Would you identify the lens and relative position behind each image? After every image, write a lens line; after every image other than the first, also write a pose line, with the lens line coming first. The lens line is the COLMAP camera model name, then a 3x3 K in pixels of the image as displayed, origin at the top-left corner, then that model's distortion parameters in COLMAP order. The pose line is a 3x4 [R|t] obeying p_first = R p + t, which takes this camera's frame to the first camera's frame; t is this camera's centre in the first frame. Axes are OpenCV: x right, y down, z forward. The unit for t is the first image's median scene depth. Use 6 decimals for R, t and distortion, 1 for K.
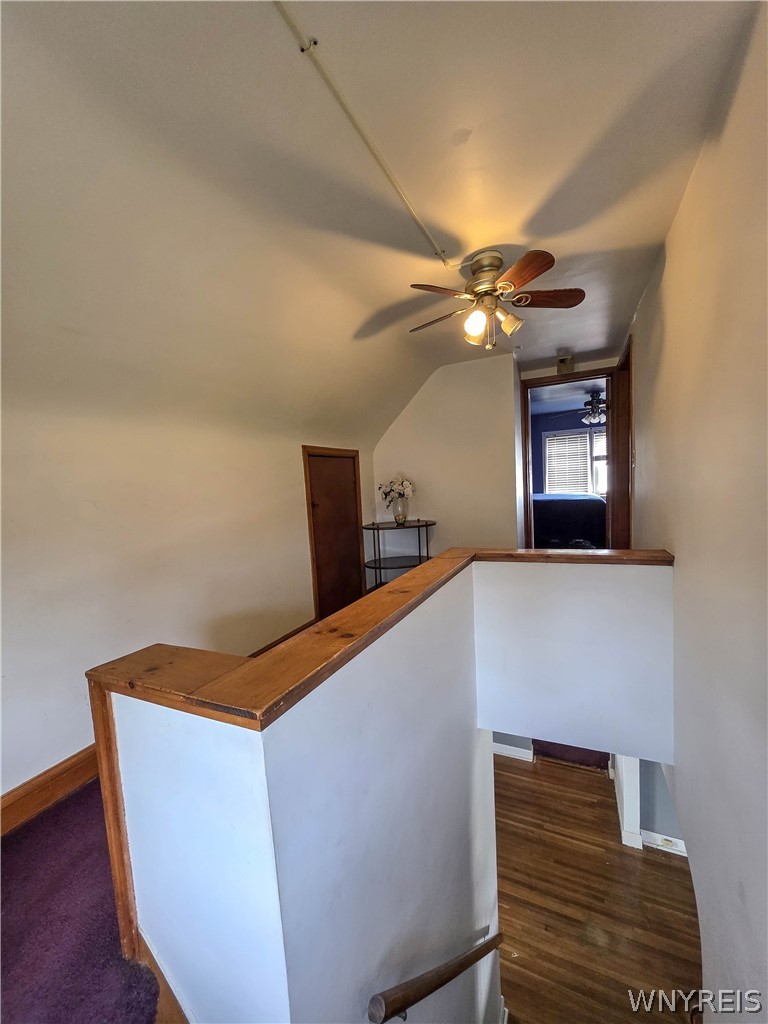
lens RADIAL K [[410.6, 0, 383.2], [0, 410.6, 515.6], [0, 0, 1]] dist [-0.002360, 0.002753]
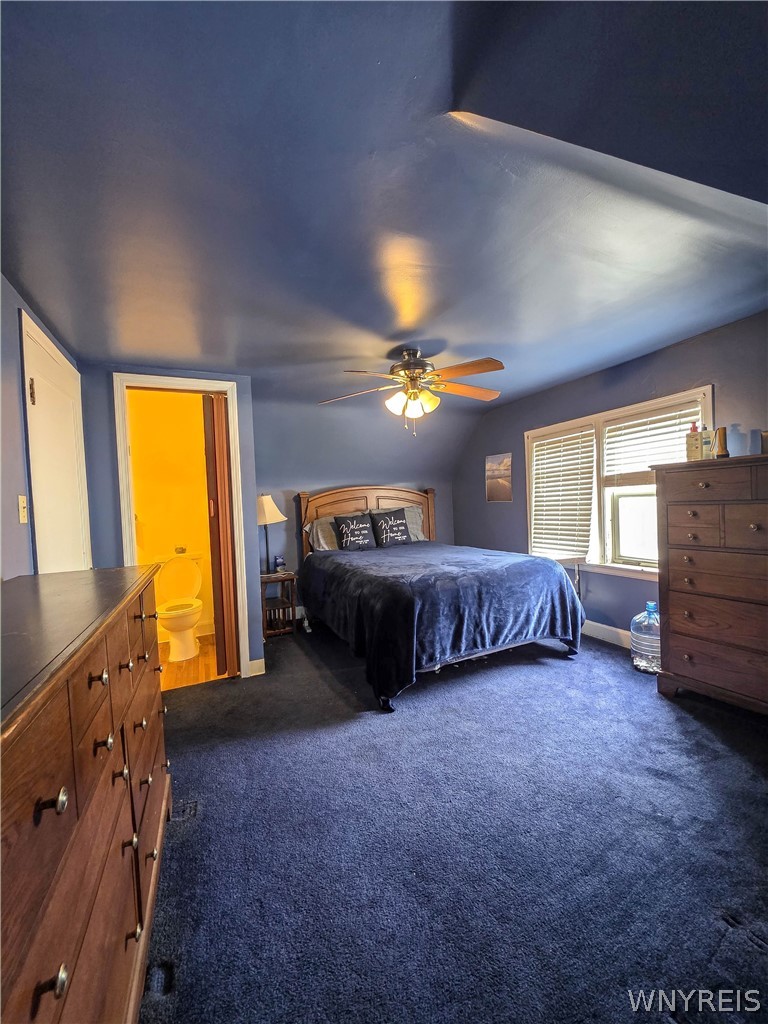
lens RADIAL K [[410.6, 0, 382.4], [0, 410.6, 518.1], [0, 0, 1]] dist [-0.002360, 0.002753]
pose [[0.751420, 0.033782, -0.658959, 0.626219], [-0.043400, 0.999056, 0.001728, -0.088309], [0.658395, 0.027300, 0.752177, 0.497318]]
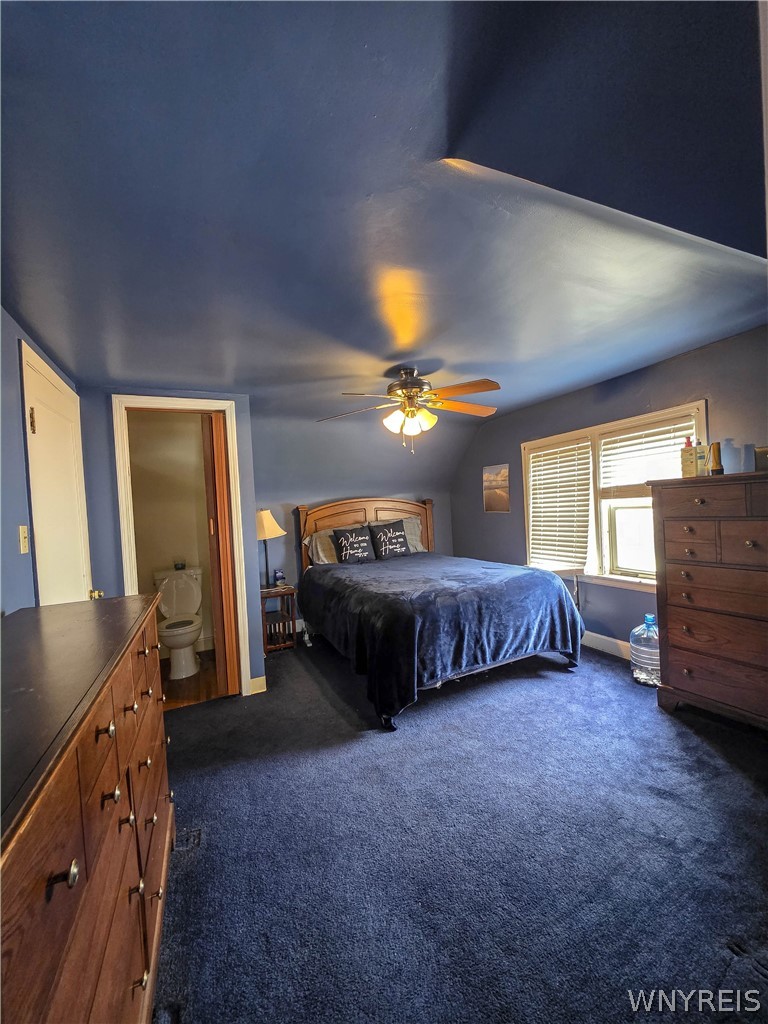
lens RADIAL K [[410.6, 0, 382.2], [0, 410.6, 512.6], [0, 0, 1]] dist [-0.002360, 0.002753]
pose [[0.755856, 0.017637, -0.654500, 0.625711], [-0.030248, 0.999510, -0.007998, -0.106313], [0.654039, 0.025843, 0.756020, 0.493992]]
